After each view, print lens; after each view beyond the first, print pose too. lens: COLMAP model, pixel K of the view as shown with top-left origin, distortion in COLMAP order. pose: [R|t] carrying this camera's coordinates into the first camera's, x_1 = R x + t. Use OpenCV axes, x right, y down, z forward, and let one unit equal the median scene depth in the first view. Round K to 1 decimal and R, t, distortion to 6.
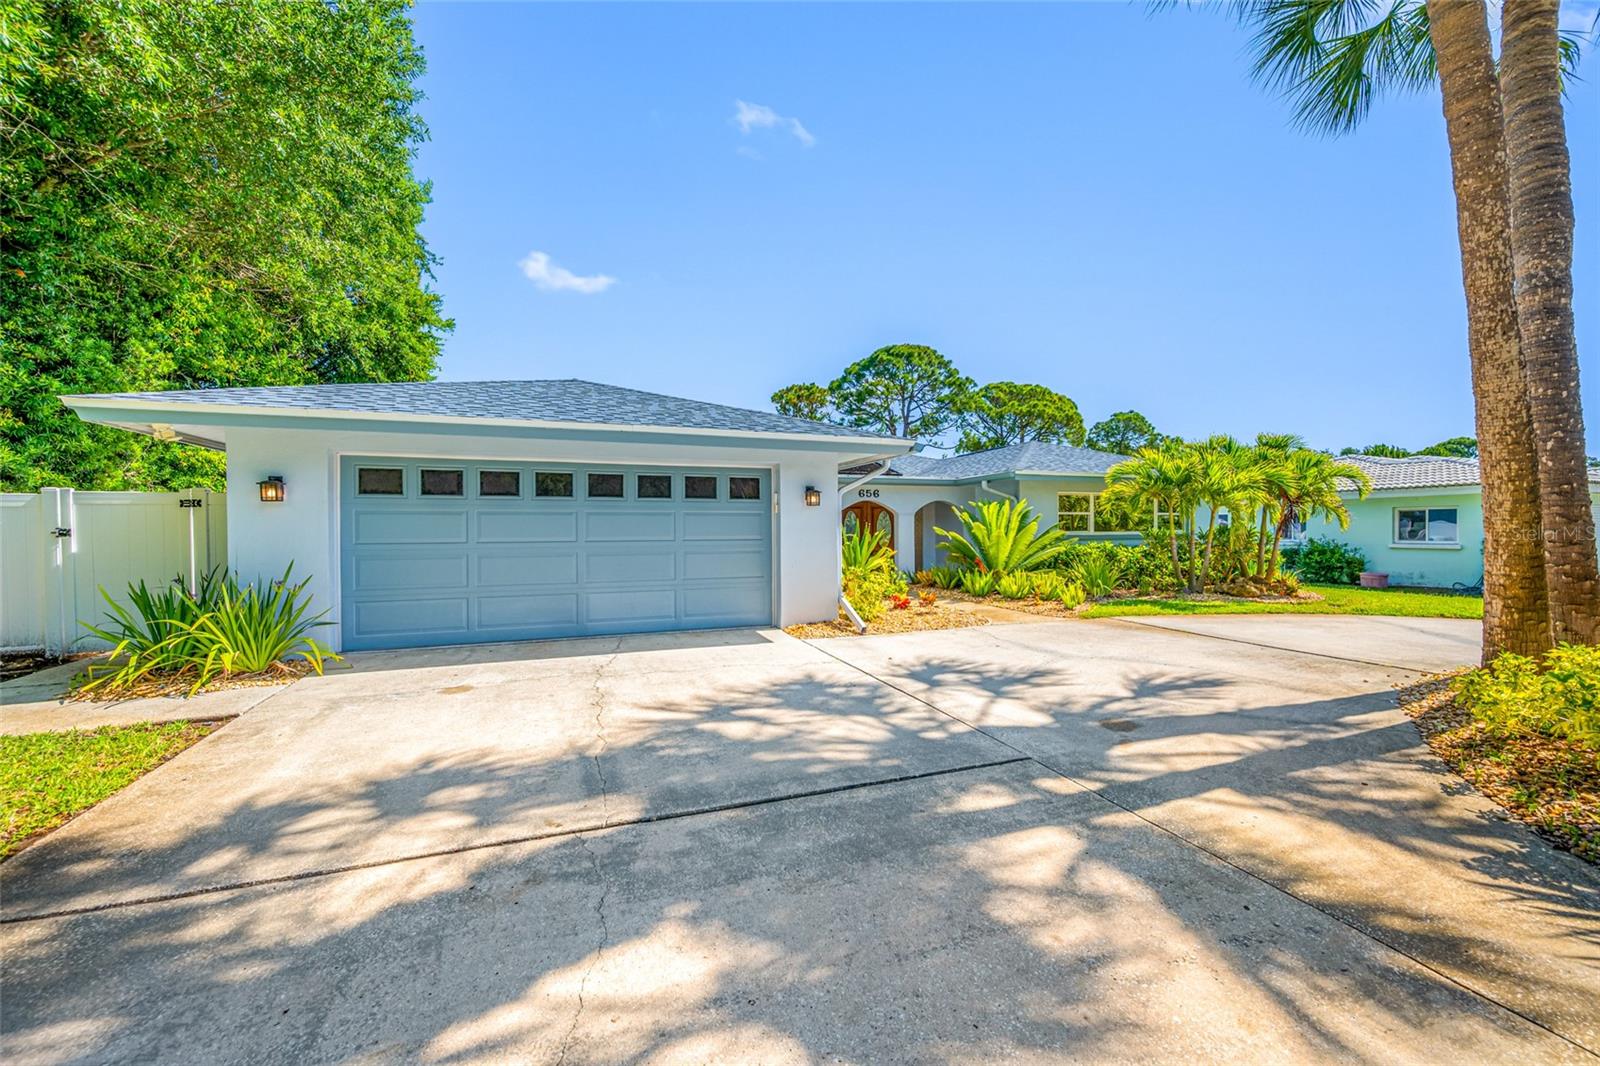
lens RADIAL K [[627.4, 0, 809.0], [0, 627.4, 526.2], [0, 0, 1]] dist [-0.001869, -0.000143]
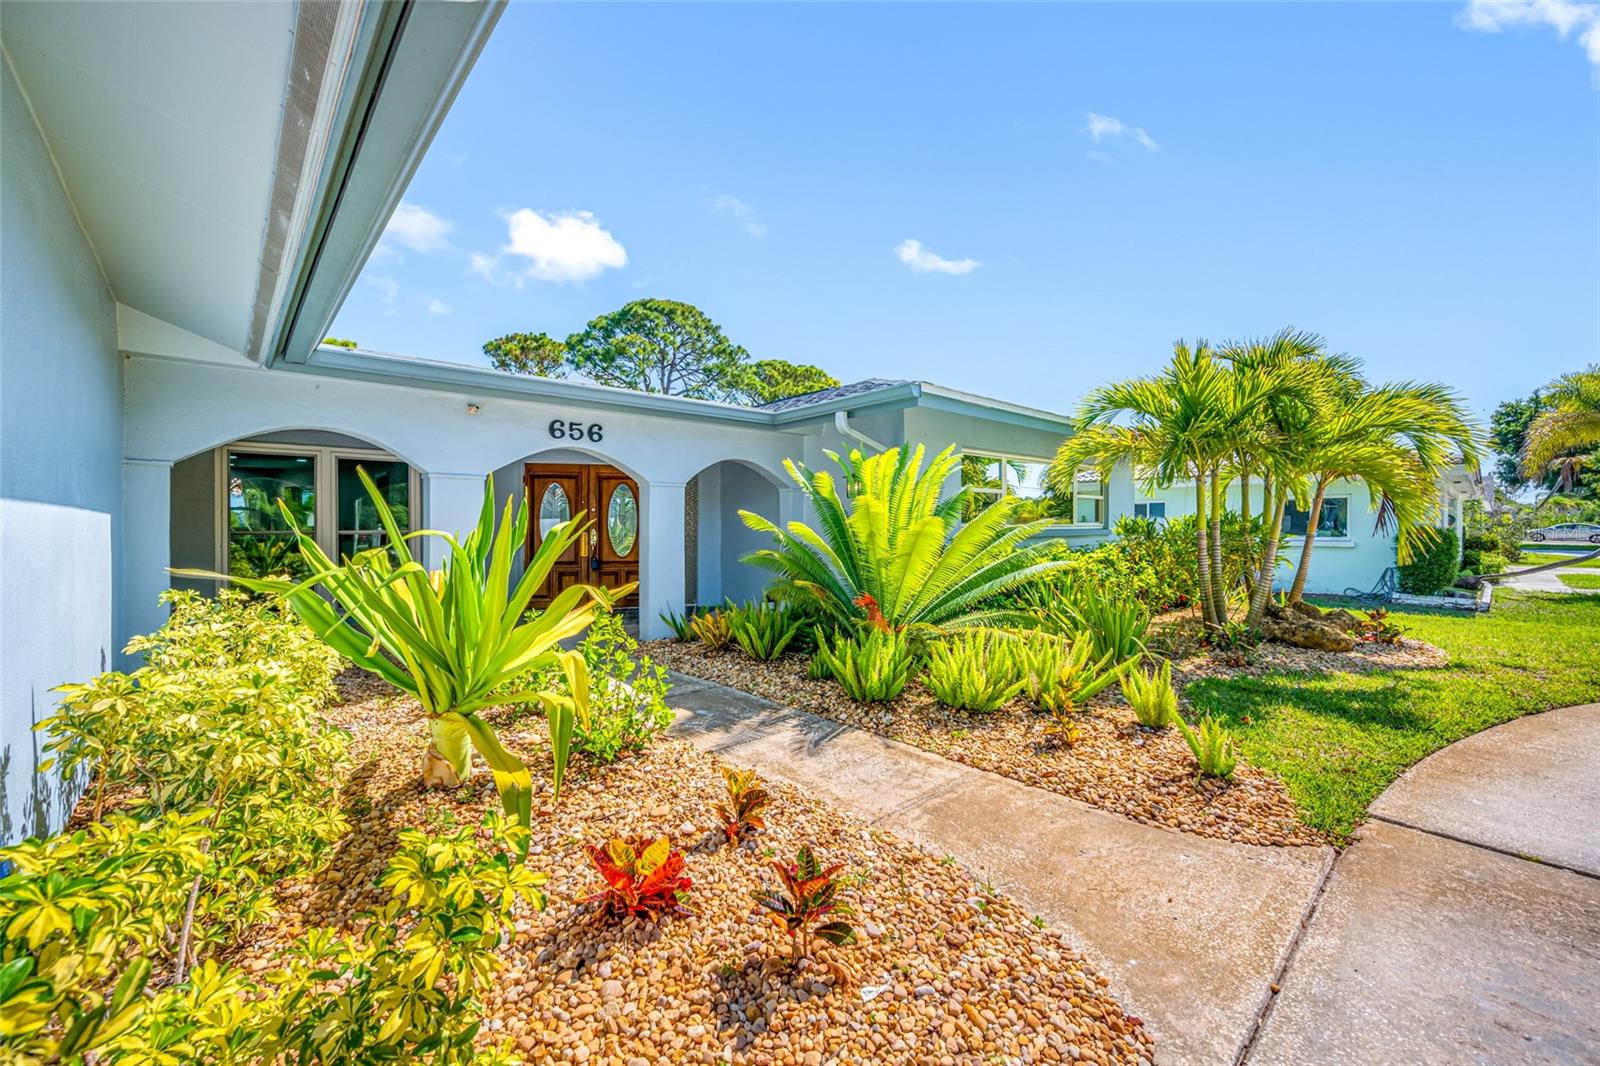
lens RADIAL K [[639.3, 0, 798.4], [0, 639.3, 521.9], [0, 0, 1]] dist [-0.001753, 0.000064]
pose [[0.936412, 0.004551, 0.350873, 0.142901], [-0.004248, 0.999990, -0.001634, 0.013199], [-0.350877, 0.000040, 0.936422, 0.927809]]
